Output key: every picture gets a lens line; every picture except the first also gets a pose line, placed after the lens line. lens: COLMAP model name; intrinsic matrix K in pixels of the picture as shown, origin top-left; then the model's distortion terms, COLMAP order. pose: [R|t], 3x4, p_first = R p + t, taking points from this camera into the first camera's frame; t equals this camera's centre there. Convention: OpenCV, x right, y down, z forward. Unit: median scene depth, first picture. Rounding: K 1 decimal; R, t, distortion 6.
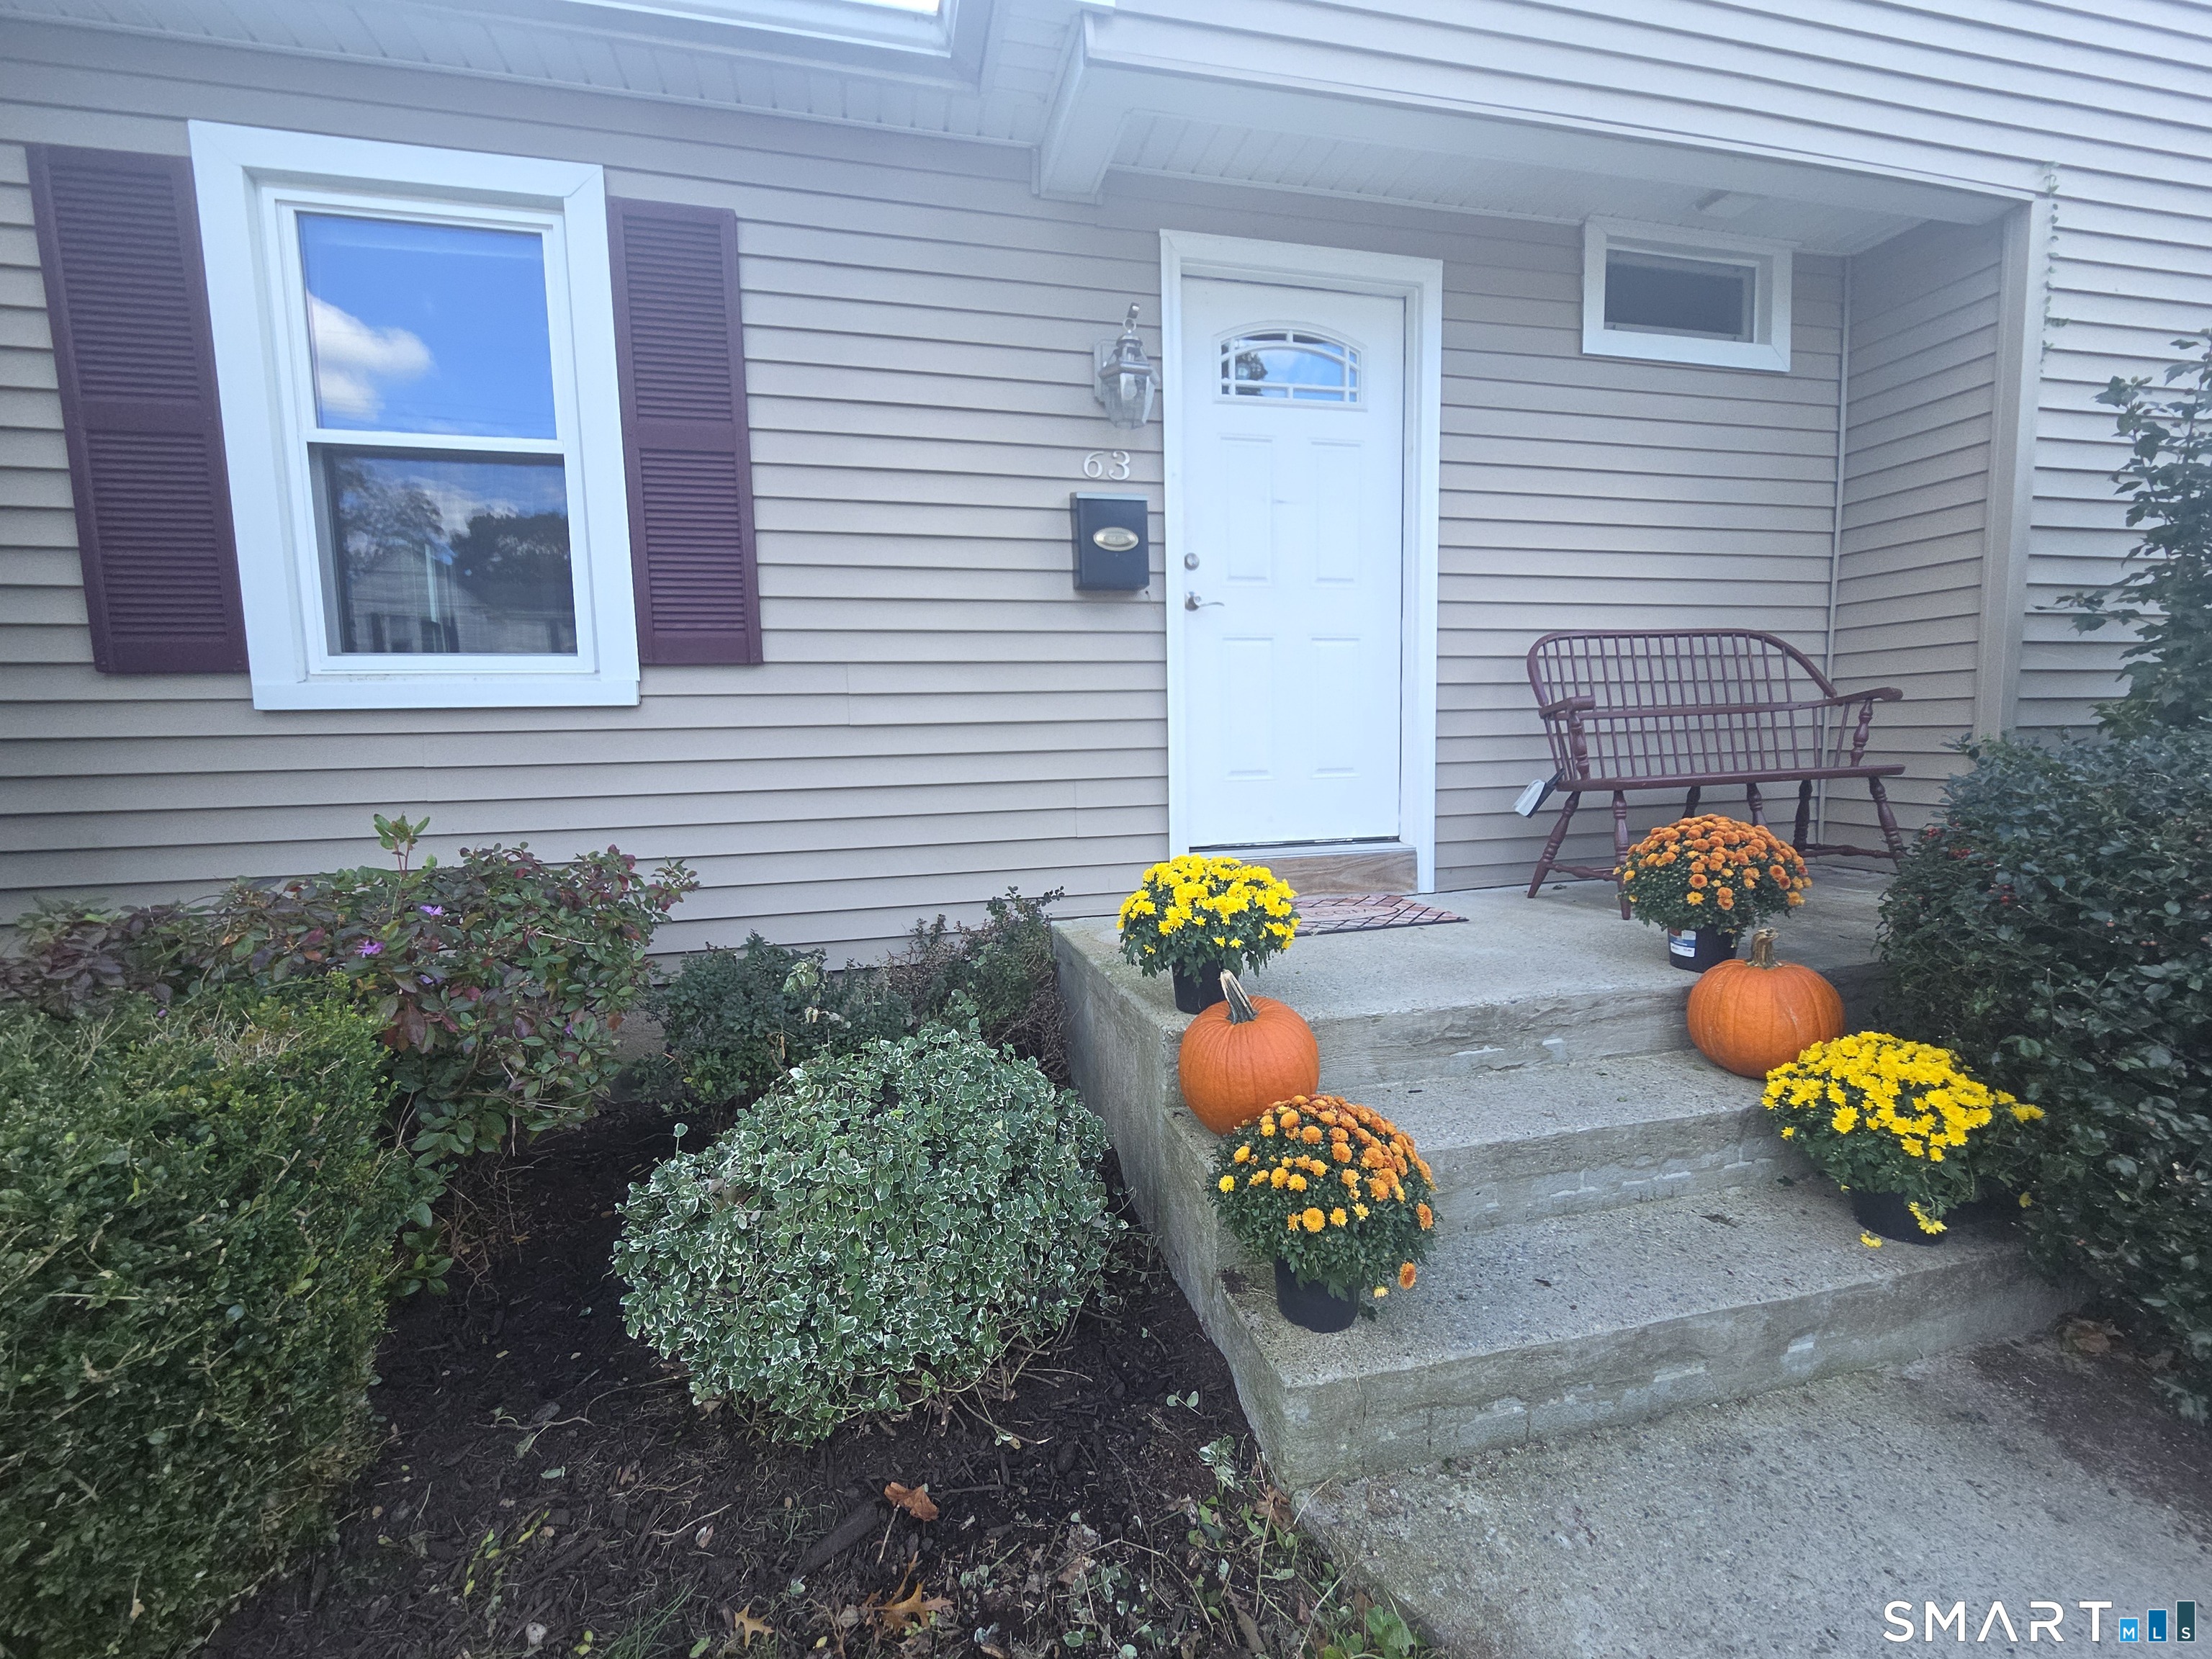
lens RADIAL K [[896.5, 0, 1107.3], [0, 896.5, 809.3], [0, 0, 1]] dist [-0.001661, -0.001788]
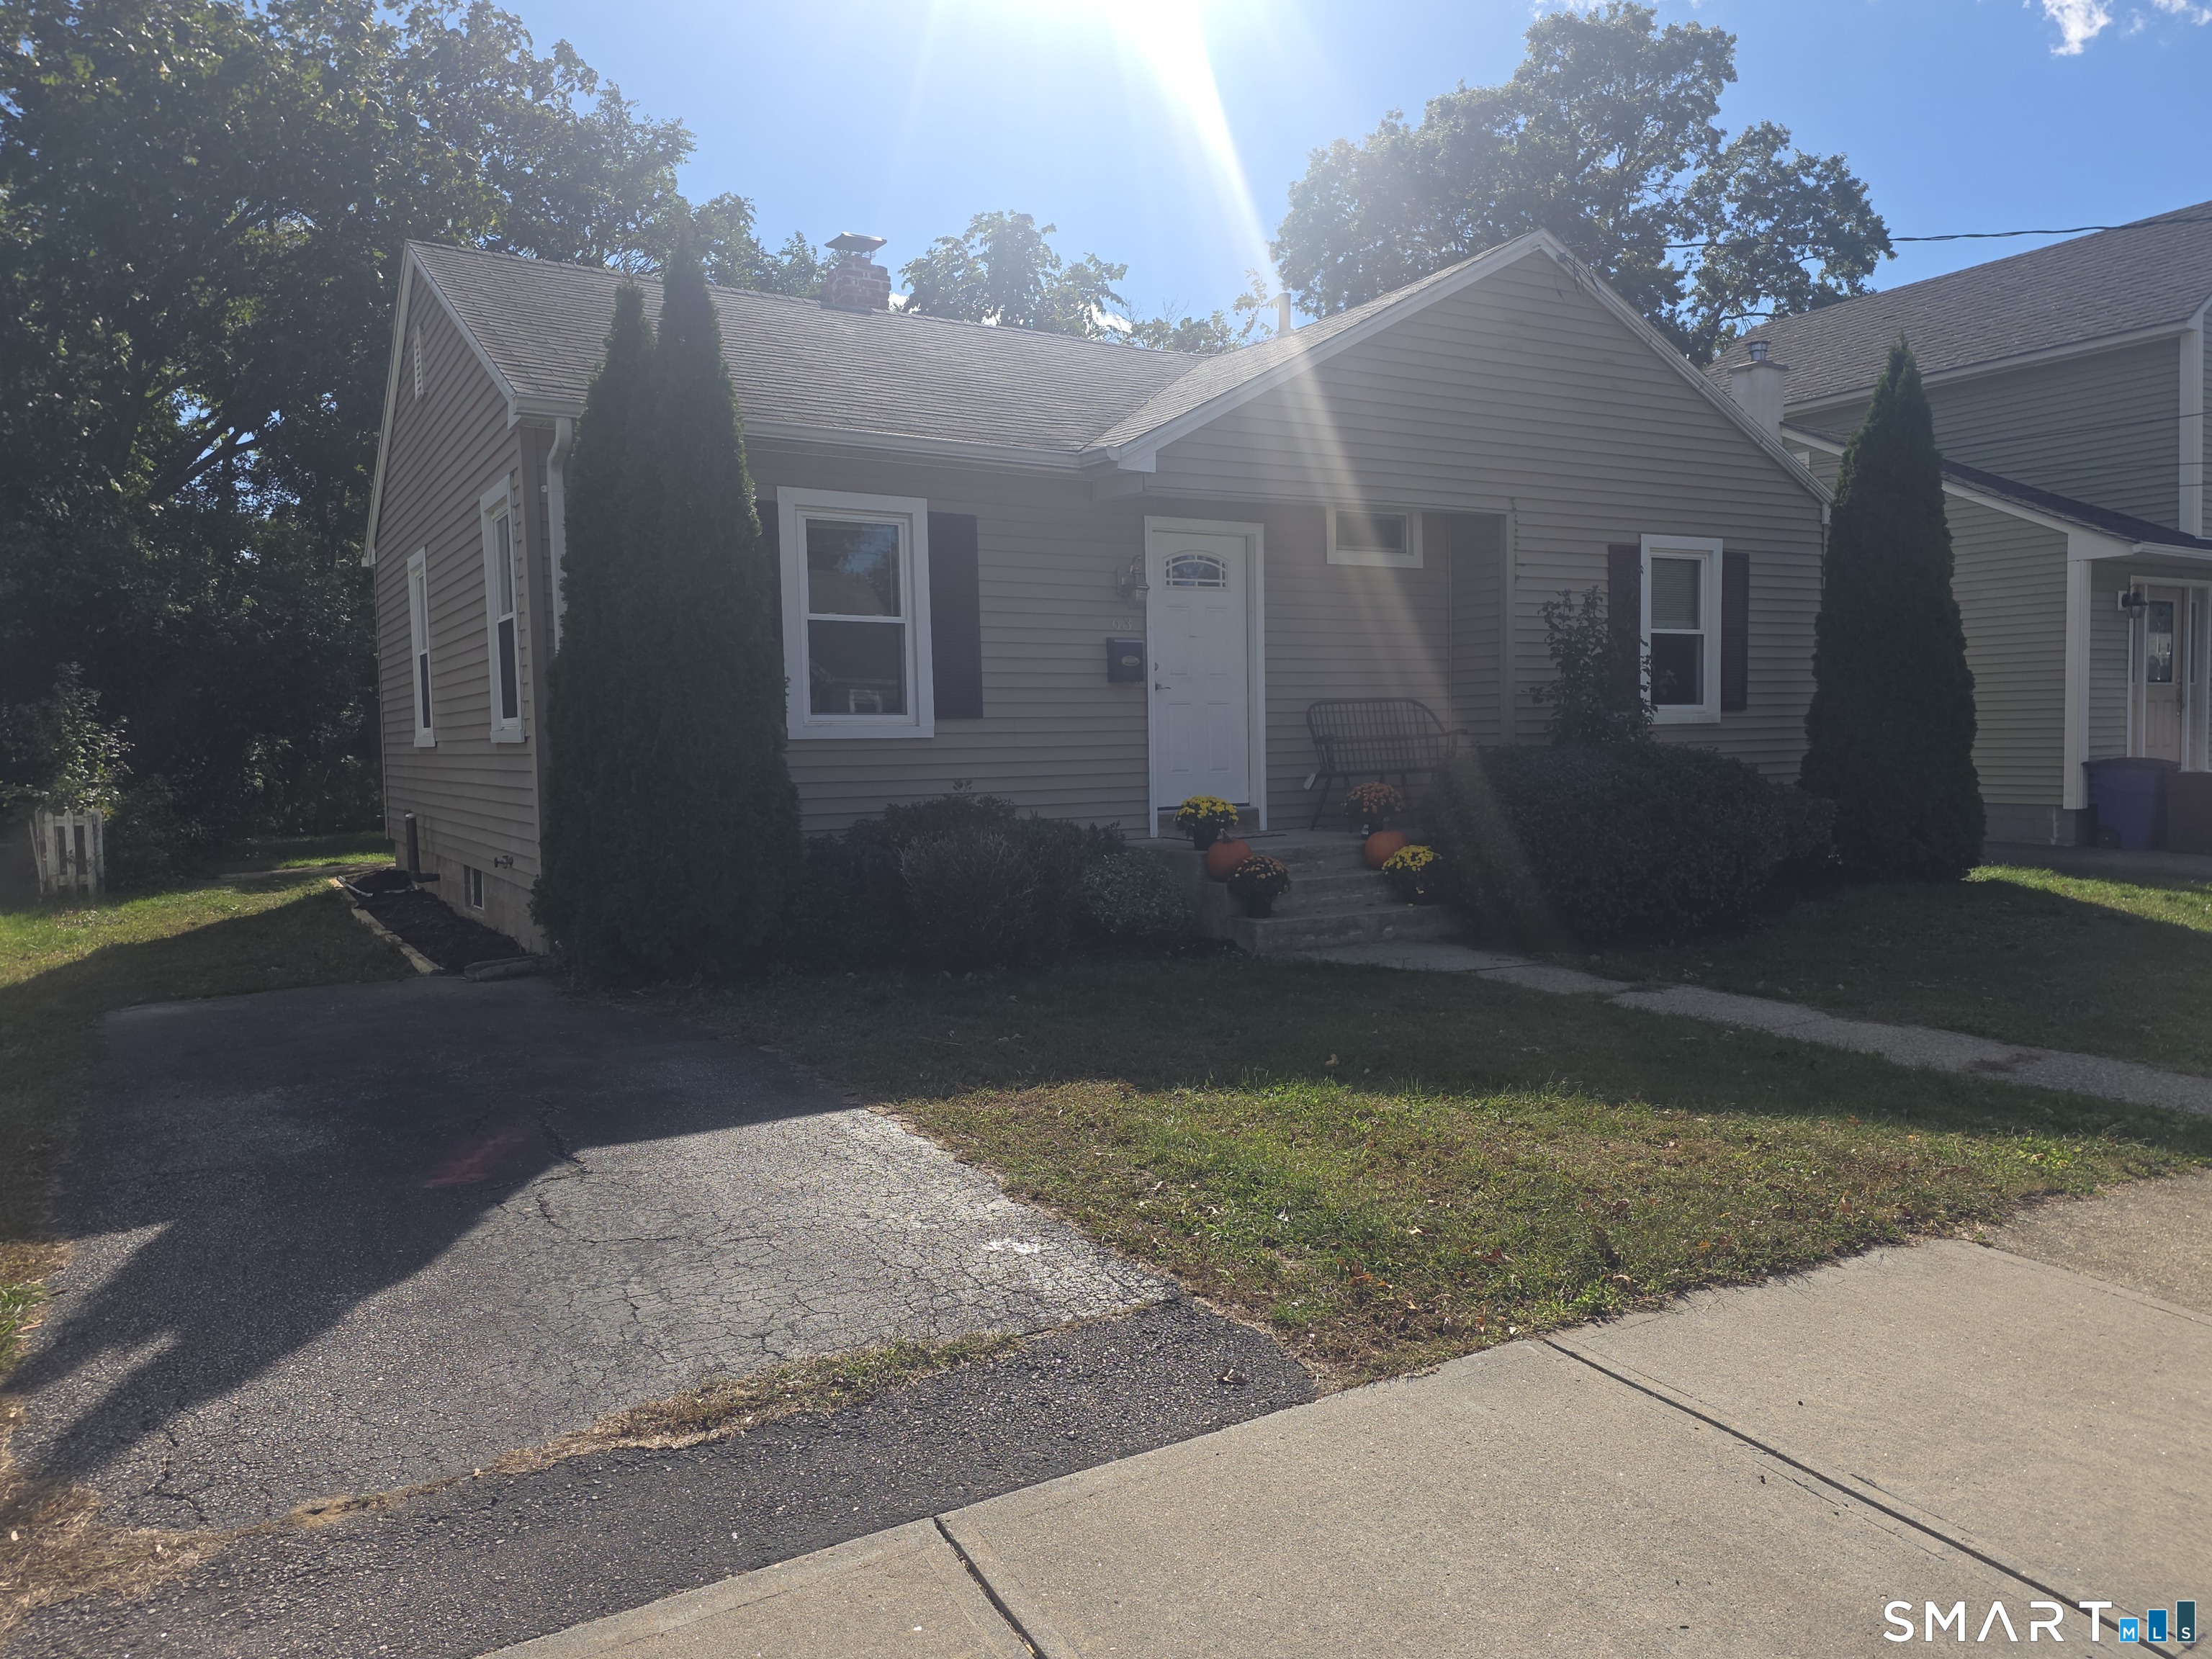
lens RADIAL K [[1490.8, 0, 1105.0], [0, 1490.8, 831.8], [0, 0, 1]] dist [0.003654, -0.009859]
pose [[0.952111, -0.016577, 0.305302, -1.115670], [0.025358, 0.999370, -0.024818, 0.190863], [-0.304698, 0.031372, 0.951932, -2.304338]]
